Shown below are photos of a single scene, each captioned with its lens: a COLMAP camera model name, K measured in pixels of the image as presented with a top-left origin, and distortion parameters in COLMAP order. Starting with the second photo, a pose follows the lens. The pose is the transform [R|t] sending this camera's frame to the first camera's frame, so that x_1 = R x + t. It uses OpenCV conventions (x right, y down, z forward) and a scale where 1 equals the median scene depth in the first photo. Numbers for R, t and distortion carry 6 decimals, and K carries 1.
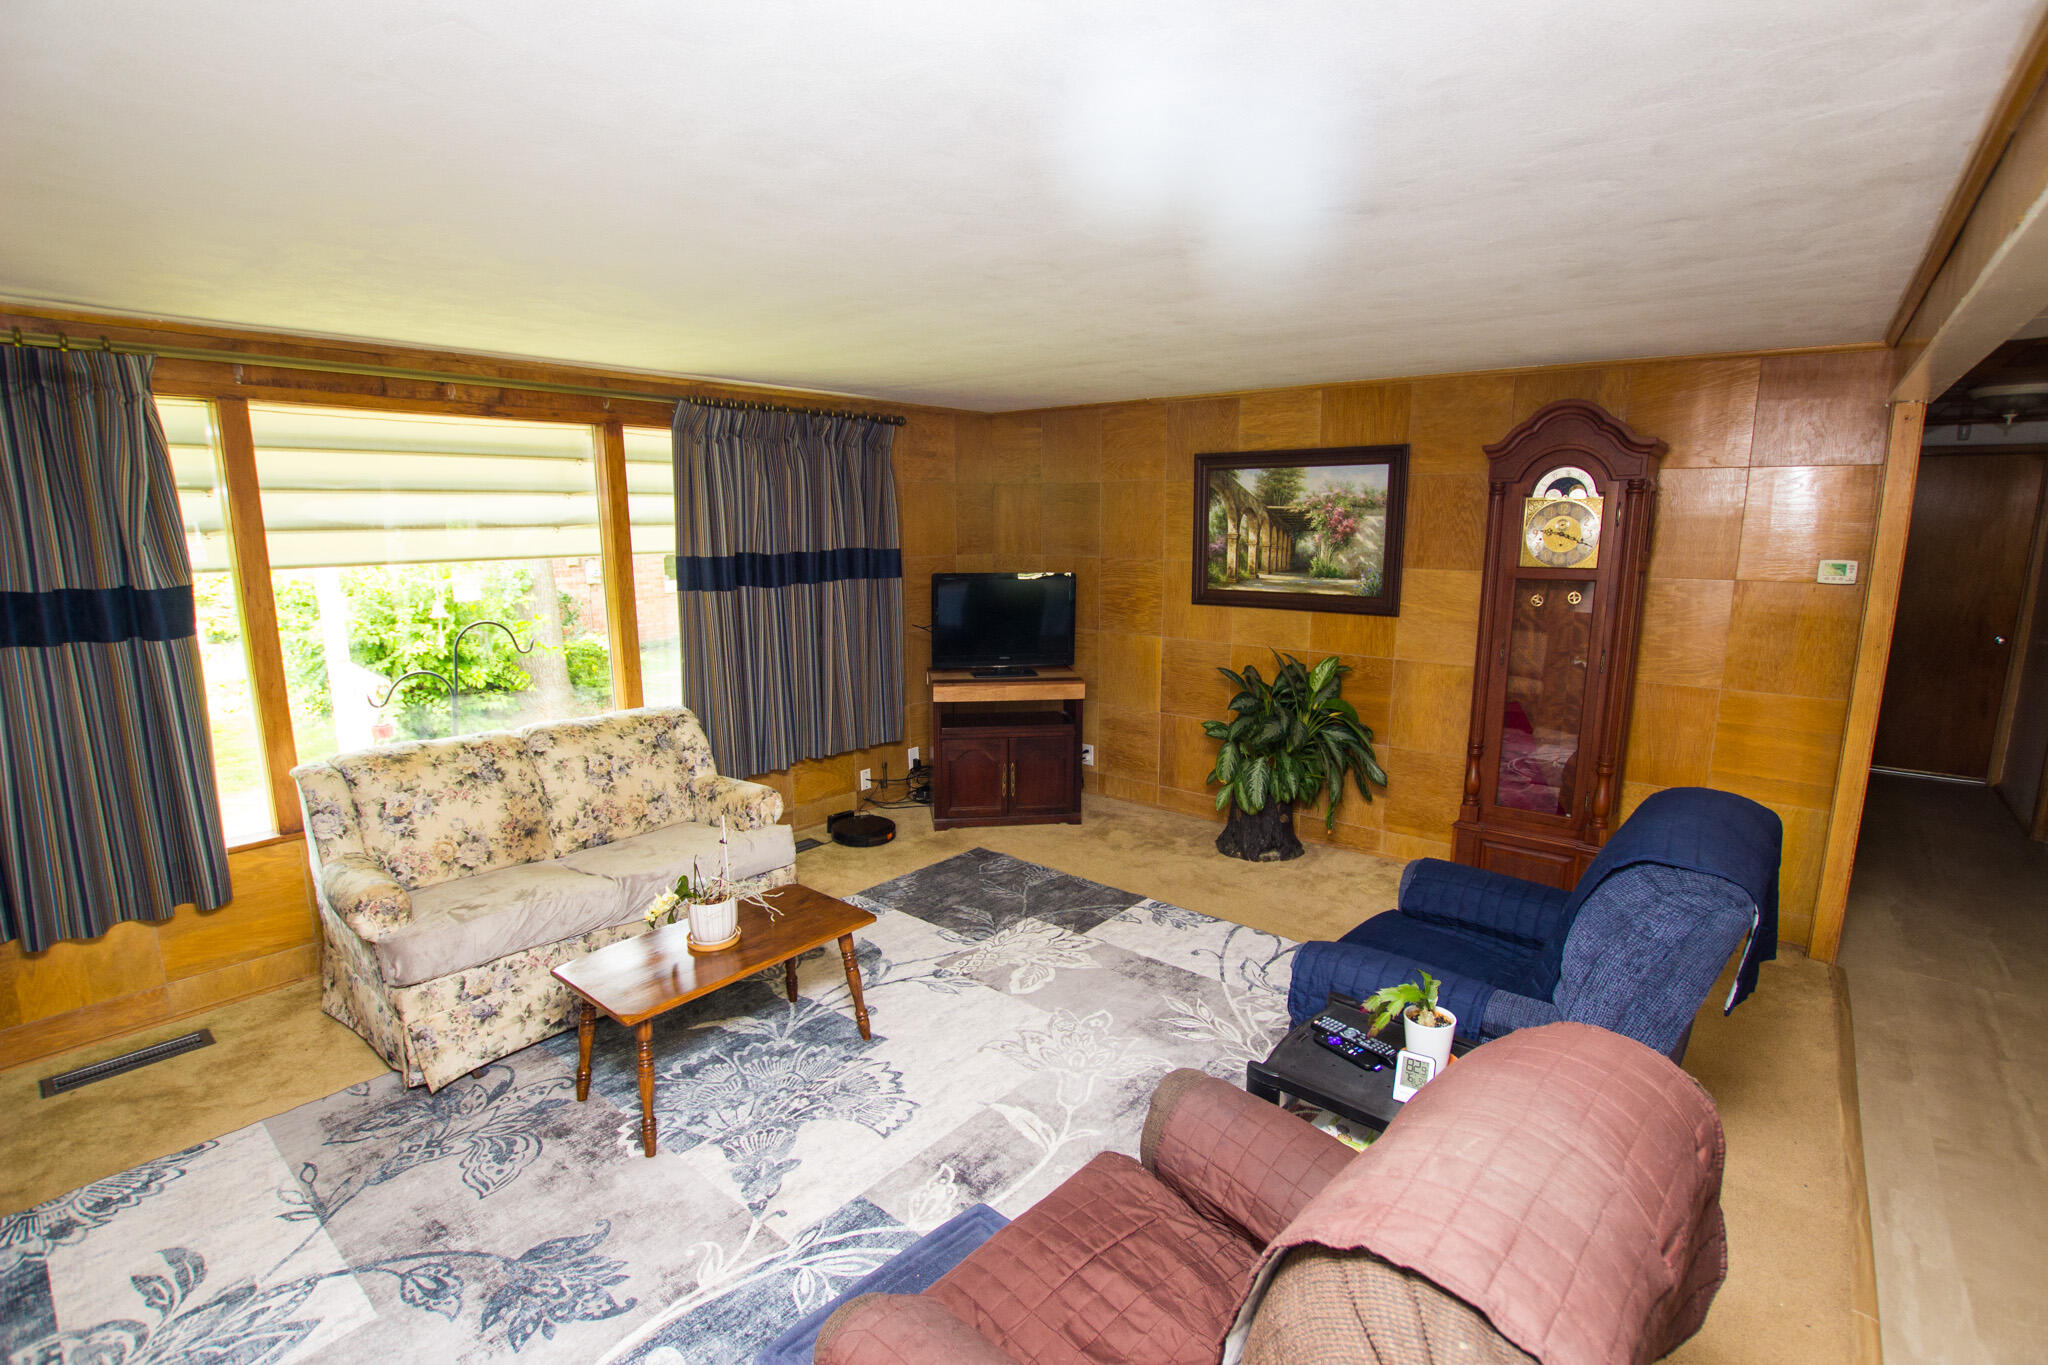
lens RADIAL K [[956.4, 0, 1020.1], [0, 956.4, 686.0], [0, 0, 1]] dist [-0.019250, 0.000397]
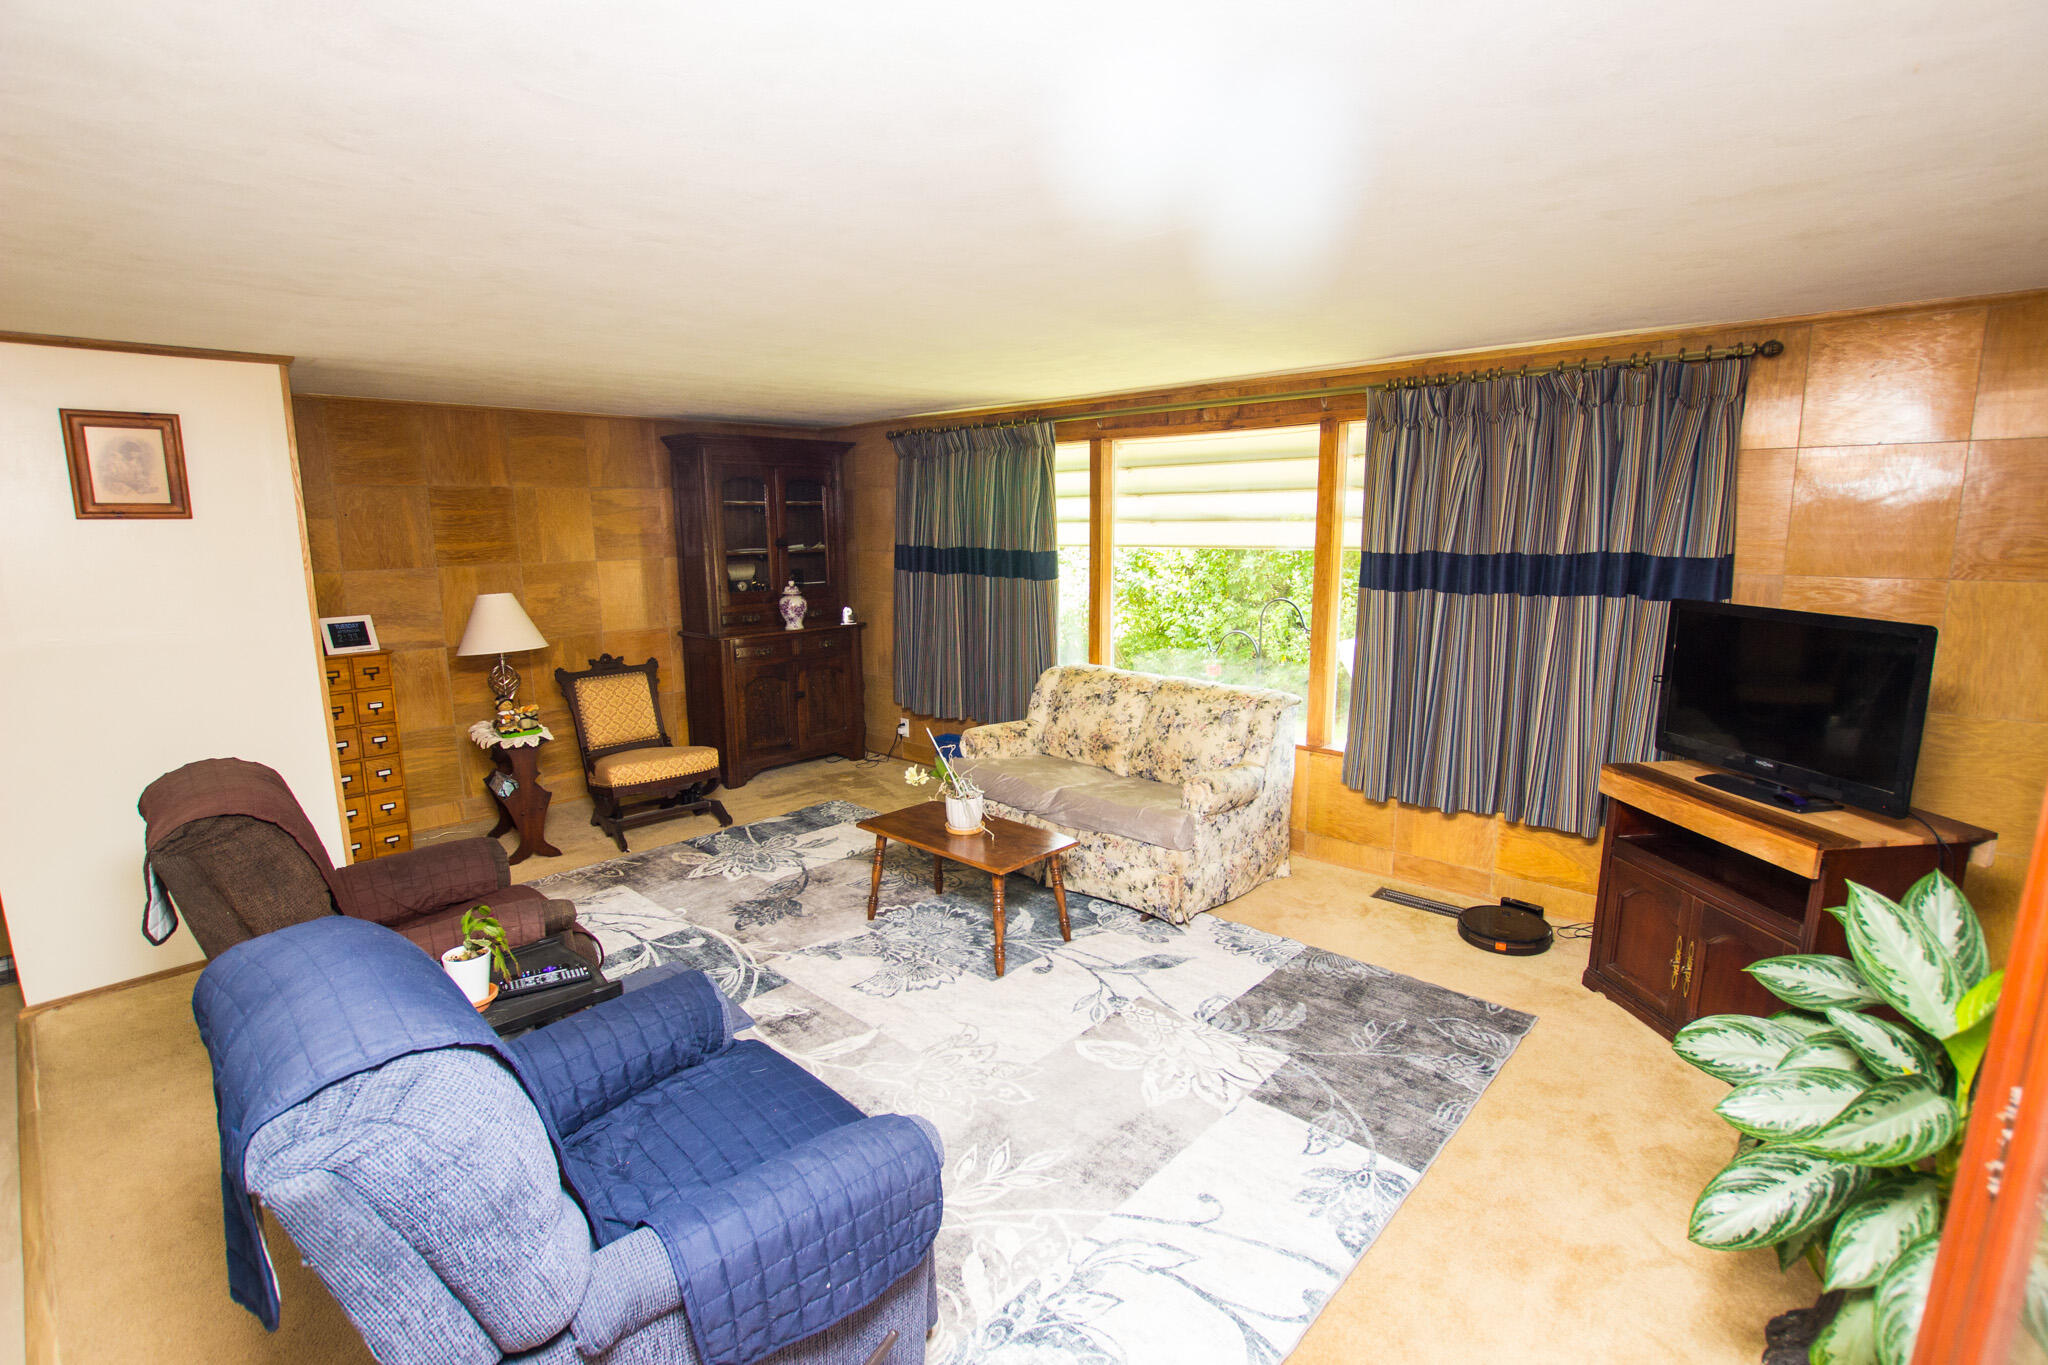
lens RADIAL K [[956.4, 0, 1020.1], [0, 956.4, 686.0], [0, 0, 1]] dist [-0.019250, 0.000397]
pose [[-0.048127, 0.179577, -0.982566, 0.754580], [-0.158680, 0.969839, 0.185023, -0.151316], [0.986156, 0.164819, -0.018180, 0.830094]]
